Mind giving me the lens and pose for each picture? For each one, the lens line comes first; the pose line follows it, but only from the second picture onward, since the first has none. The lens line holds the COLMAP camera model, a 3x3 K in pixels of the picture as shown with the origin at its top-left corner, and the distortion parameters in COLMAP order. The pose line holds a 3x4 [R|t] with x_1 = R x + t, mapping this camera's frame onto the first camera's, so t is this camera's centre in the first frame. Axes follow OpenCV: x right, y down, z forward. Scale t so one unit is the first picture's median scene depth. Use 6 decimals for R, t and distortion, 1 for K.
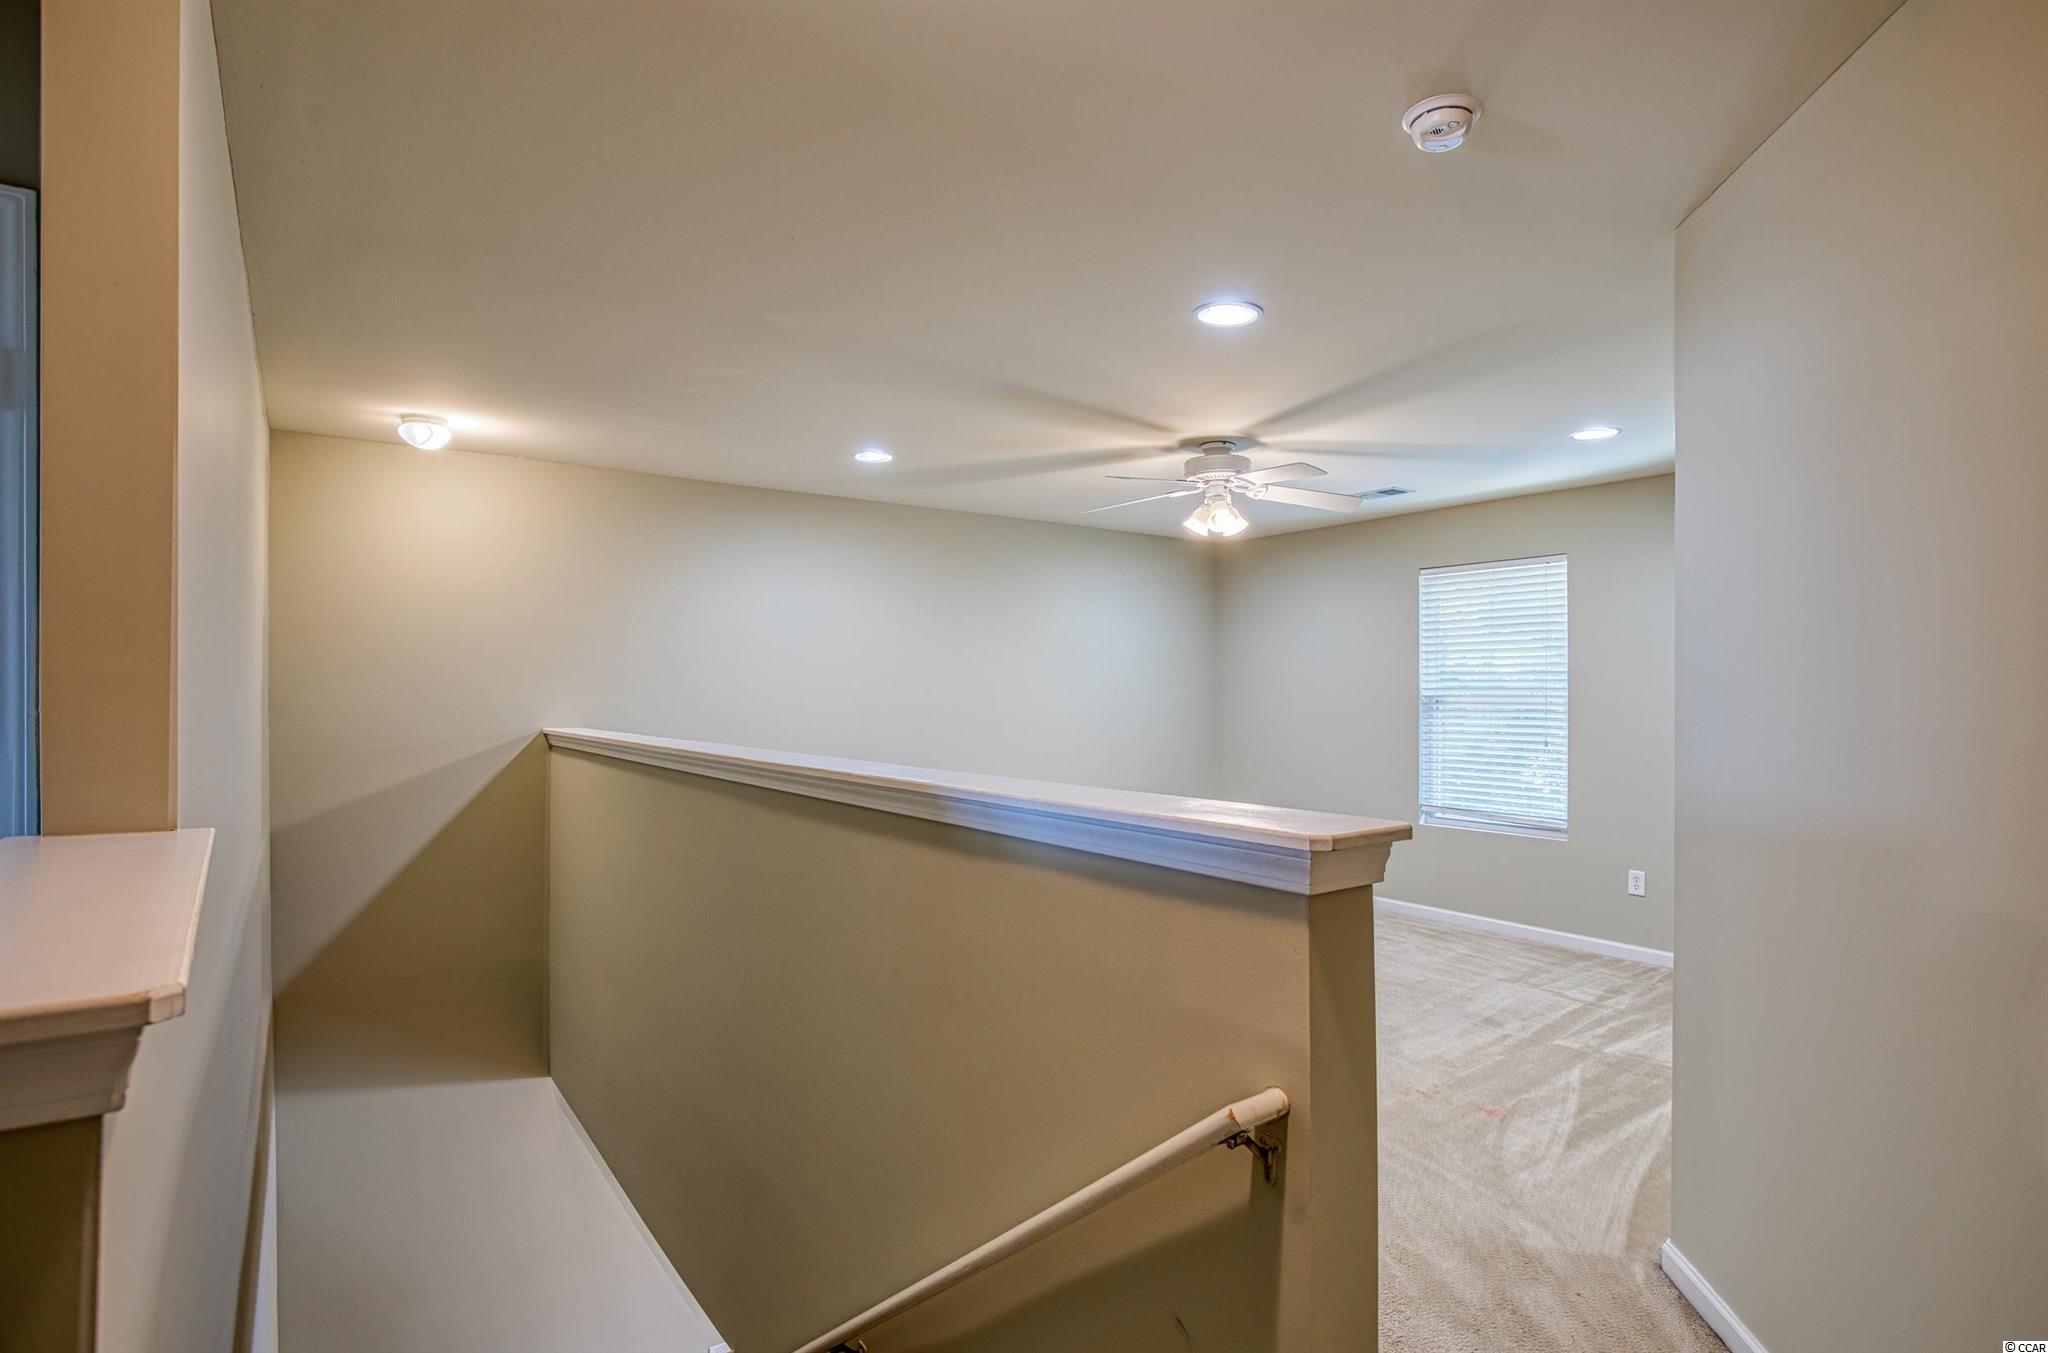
lens RADIAL K [[1010.9, 0, 1024.7], [0, 1010.9, 694.1], [0, 0, 1]] dist [-0.016418, 0.003254]
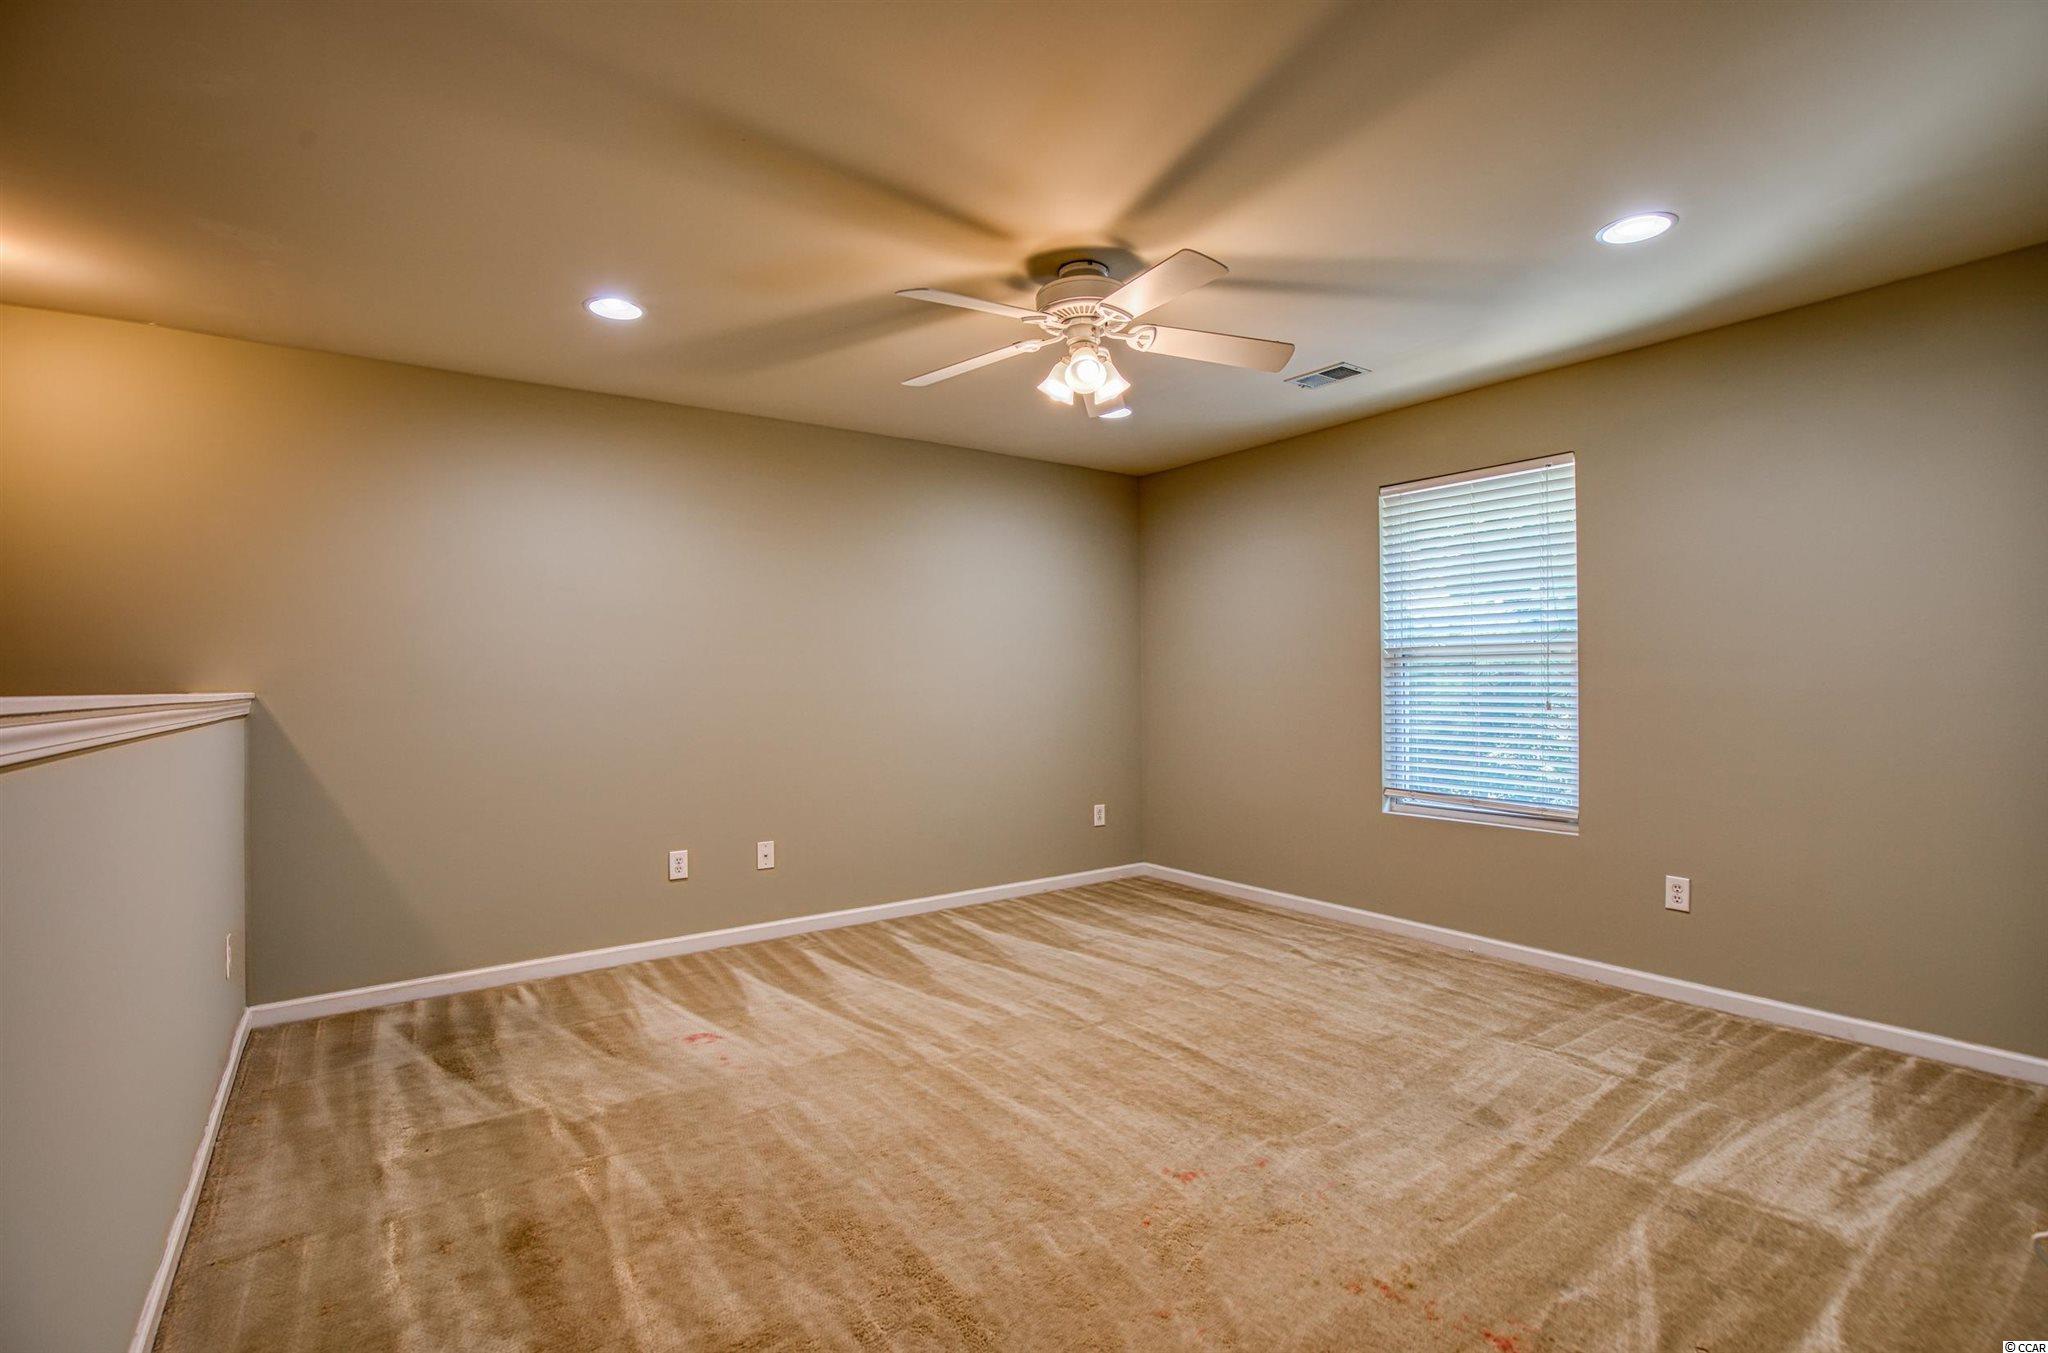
lens RADIAL K [[946.9, 0, 1018.4], [0, 946.9, 671.3], [0, 0, 1]] dist [-0.024684, 0.004635]
pose [[0.999988, -0.004628, 0.001771, 0.128270], [0.004650, 0.999911, -0.012498, 0.032041], [-0.001713, 0.012506, 0.999920, 0.317428]]
